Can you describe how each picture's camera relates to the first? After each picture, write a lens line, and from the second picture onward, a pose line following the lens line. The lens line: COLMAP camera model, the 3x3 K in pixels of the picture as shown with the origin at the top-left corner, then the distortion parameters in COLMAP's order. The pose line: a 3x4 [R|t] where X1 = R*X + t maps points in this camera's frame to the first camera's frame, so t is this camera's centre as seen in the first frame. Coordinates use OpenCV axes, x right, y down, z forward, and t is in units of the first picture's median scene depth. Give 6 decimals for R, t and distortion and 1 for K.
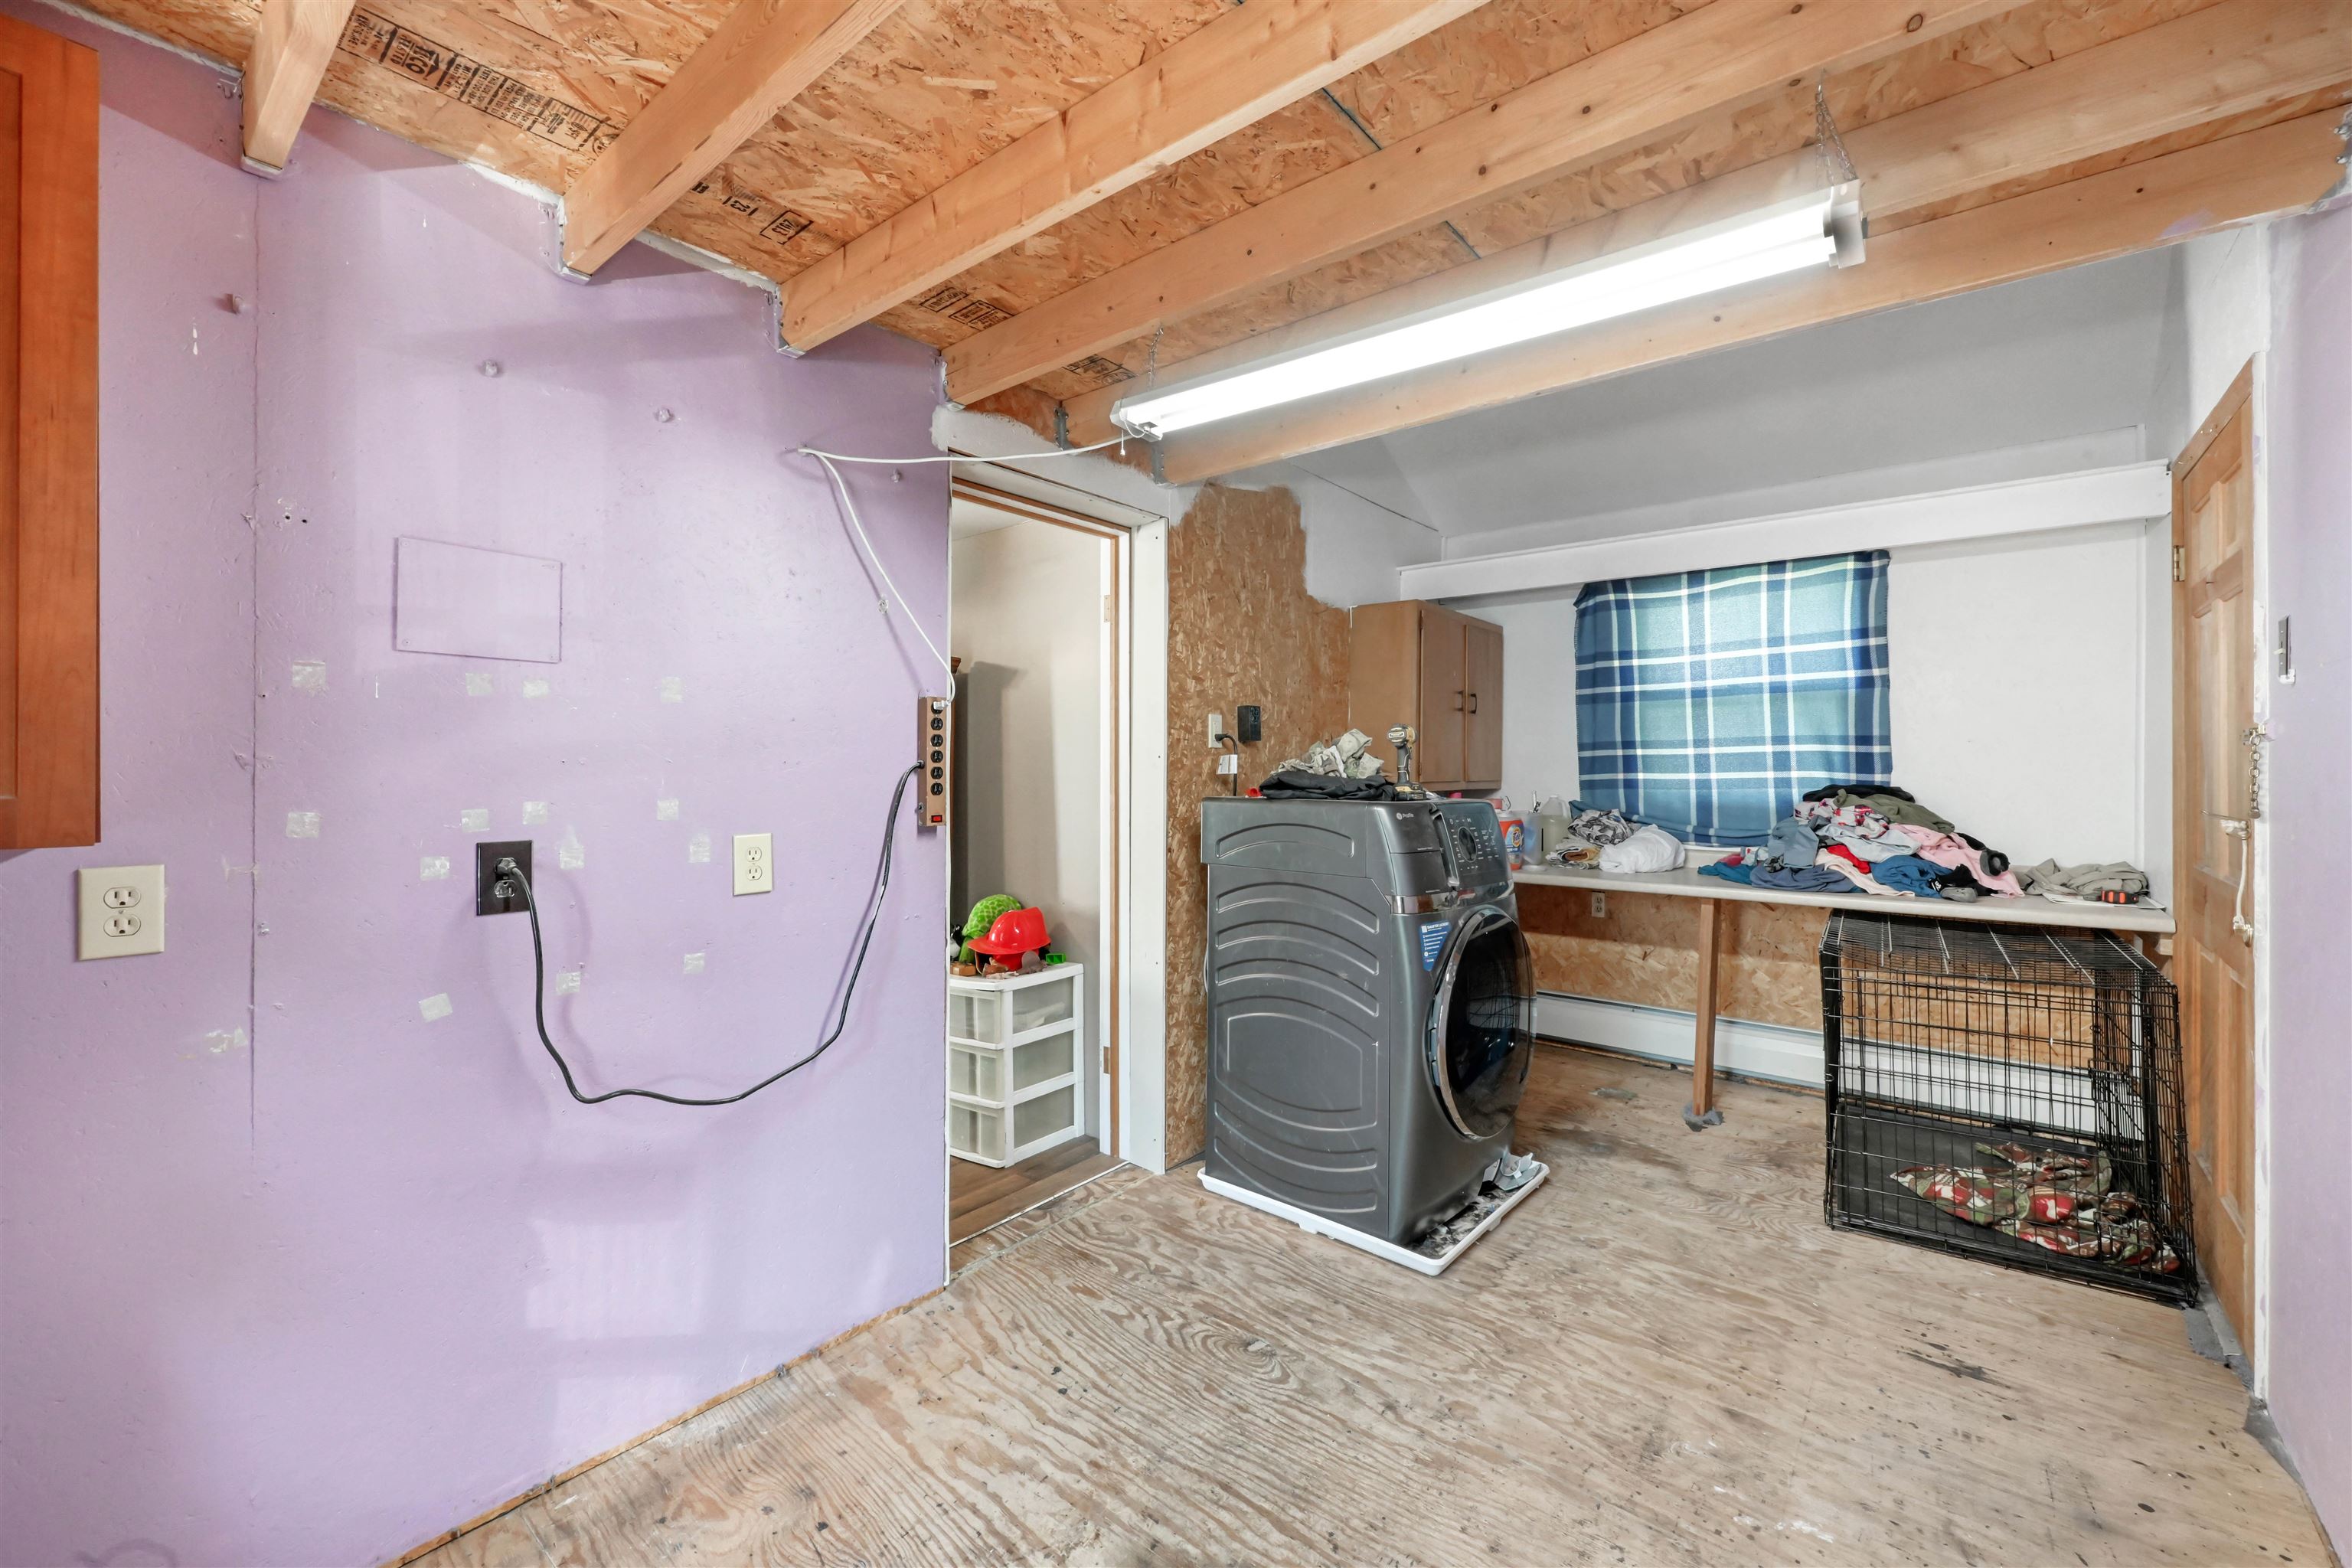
lens RADIAL K [[956.2, 0, 1180.0], [0, 956.2, 767.2], [0, 0, 1]] dist [0.001348, 0.000239]
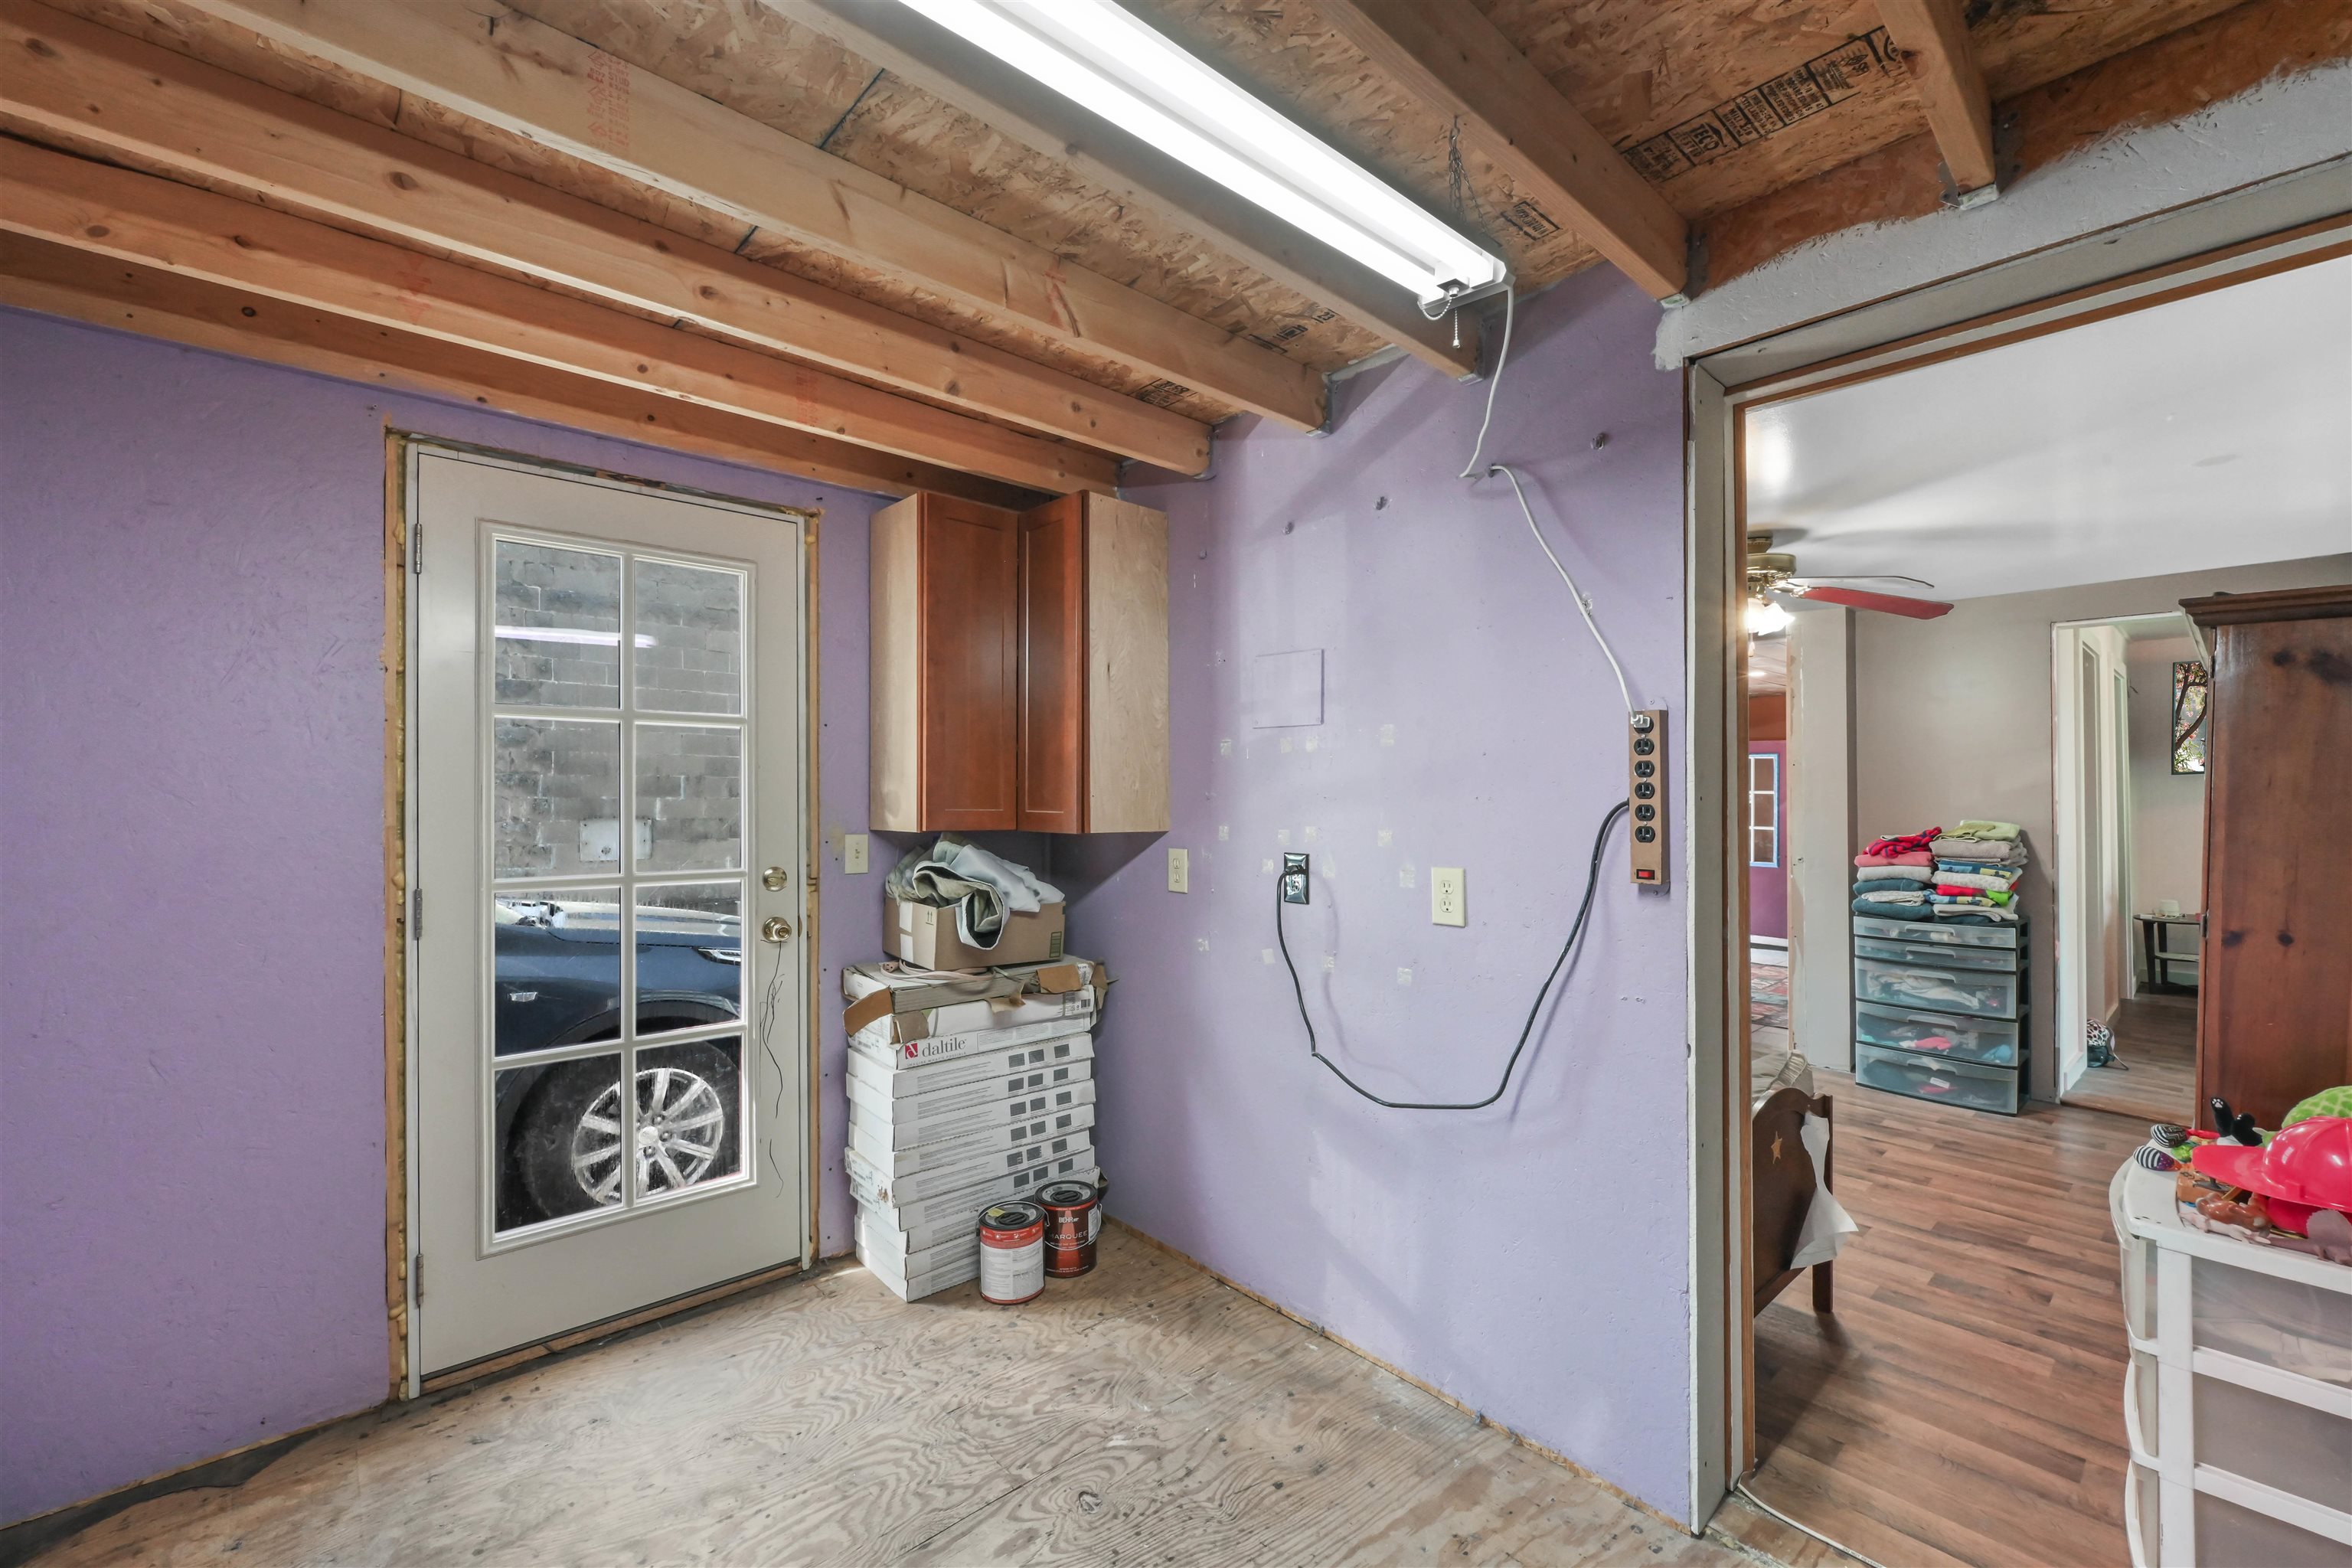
lens RADIAL K [[956.2, 0, 1180.0], [0, 956.2, 791.1], [0, 0, 1]] dist [0.001348, 0.000239]
pose [[-0.138173, 0.001455, -0.990407, 0.642788], [0.001110, 0.999999, 0.001314, -0.015436], [0.990407, -0.000918, -0.138174, 0.897711]]
